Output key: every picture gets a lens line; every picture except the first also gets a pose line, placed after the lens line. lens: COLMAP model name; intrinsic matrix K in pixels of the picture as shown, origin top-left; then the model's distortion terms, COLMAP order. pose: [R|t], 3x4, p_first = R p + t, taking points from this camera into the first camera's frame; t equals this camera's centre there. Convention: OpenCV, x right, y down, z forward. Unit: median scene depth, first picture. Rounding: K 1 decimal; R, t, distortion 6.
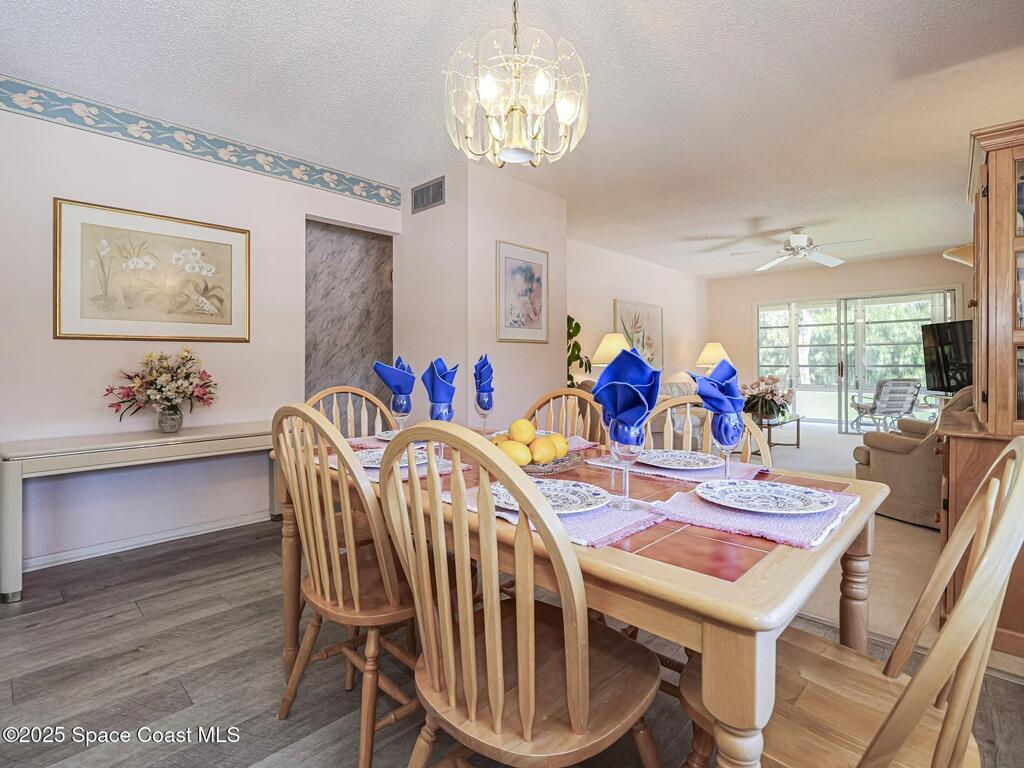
lens RADIAL K [[509.5, 0, 511.9], [0, 509.5, 362.1], [0, 0, 1]] dist [-0.000495, -0.000214]
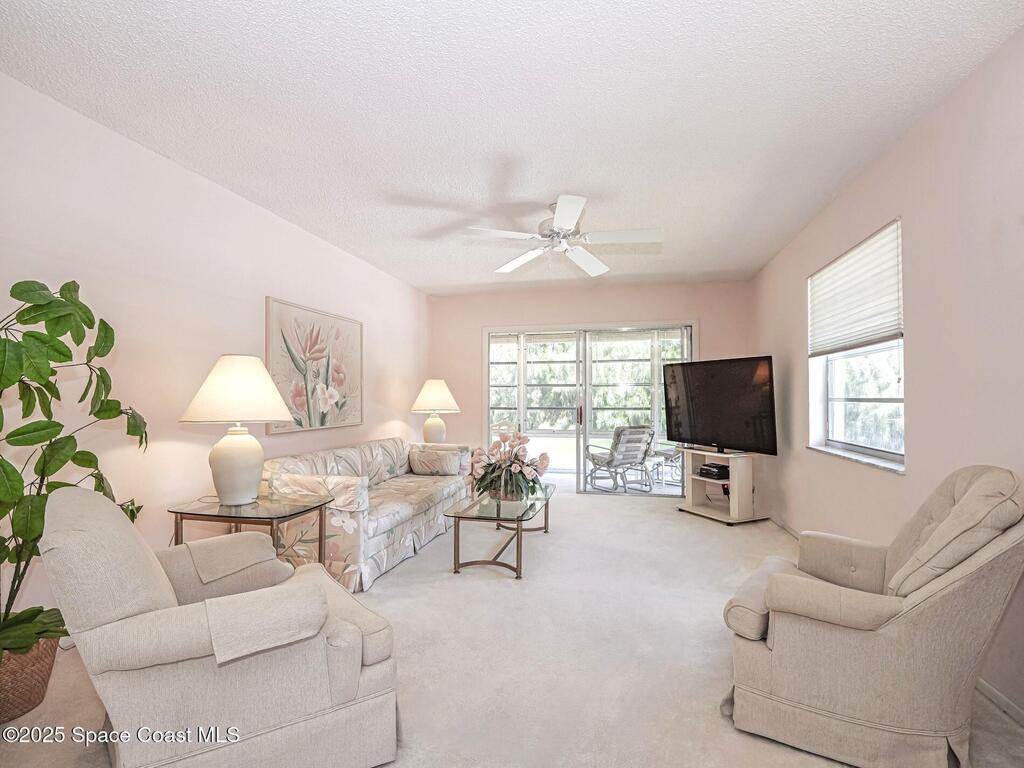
lens RADIAL K [[535.0, 0, 512.0], [0, 535.0, 384.0], [0, 0, 1]] dist [-0.000072, -0.000054]
pose [[0.870481, 0.019474, 0.491817, 0.124476], [-0.006202, 0.999572, -0.028601, -0.011377], [-0.492163, 0.021846, 0.870229, 0.304558]]
